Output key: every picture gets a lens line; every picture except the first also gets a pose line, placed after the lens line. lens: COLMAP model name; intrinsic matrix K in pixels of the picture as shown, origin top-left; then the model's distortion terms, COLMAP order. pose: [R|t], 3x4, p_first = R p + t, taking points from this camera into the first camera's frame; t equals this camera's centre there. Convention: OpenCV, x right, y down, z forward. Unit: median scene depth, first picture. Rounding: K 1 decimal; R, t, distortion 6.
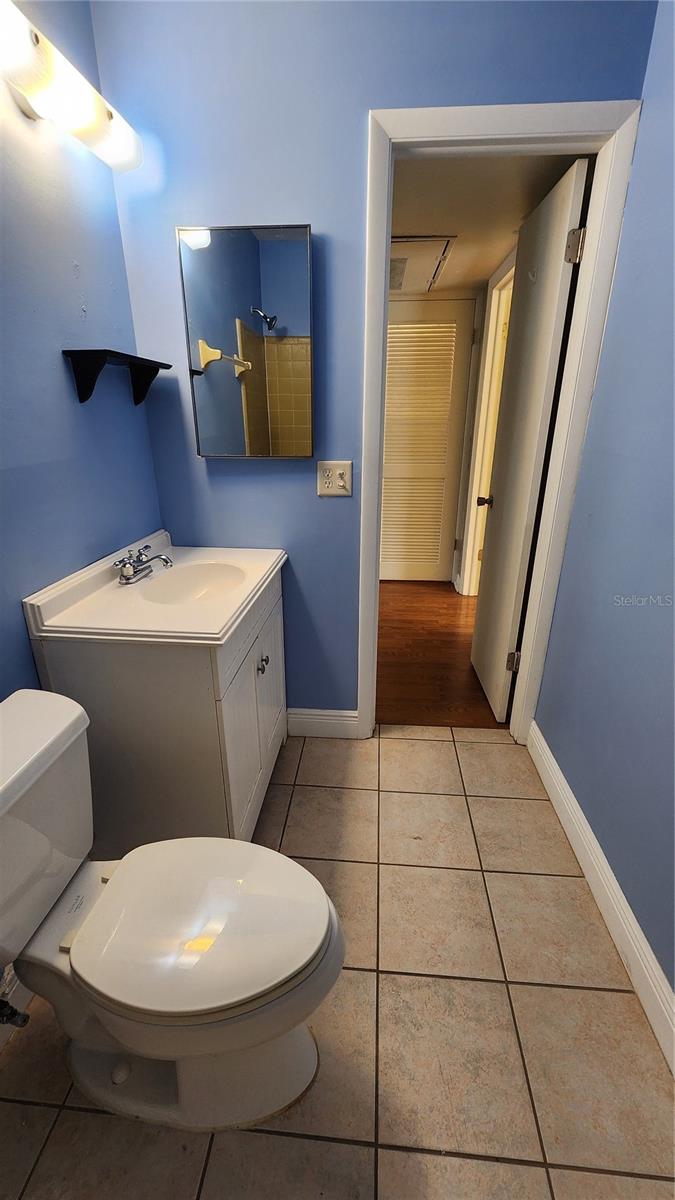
lens RADIAL K [[494.9, 0, 338.1], [0, 494.9, 600.6], [0, 0, 1]] dist [-0.000684, 0.000039]
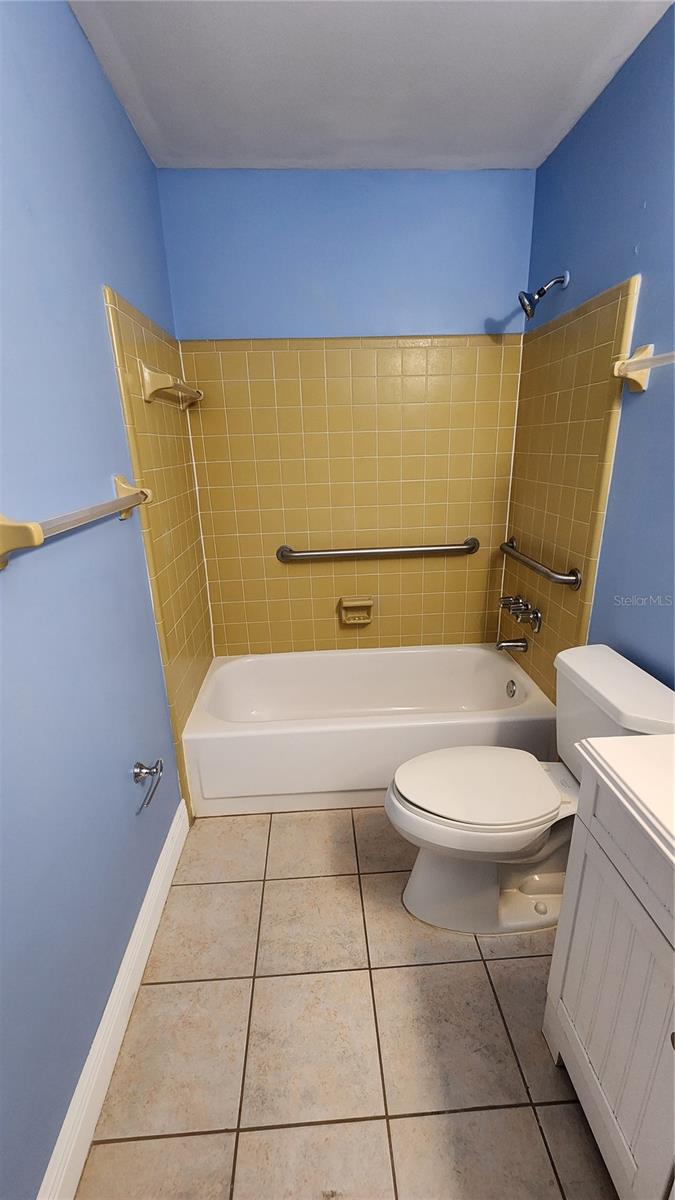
lens RADIAL K [[494.9, 0, 338.8], [0, 494.9, 601.4], [0, 0, 1]] dist [-0.000684, 0.000039]
pose [[-0.990103, 0.076044, -0.117957, 0.222948], [-0.015191, 0.777477, 0.628728, -0.584210], [0.139519, 0.624297, -0.768627, 1.371508]]
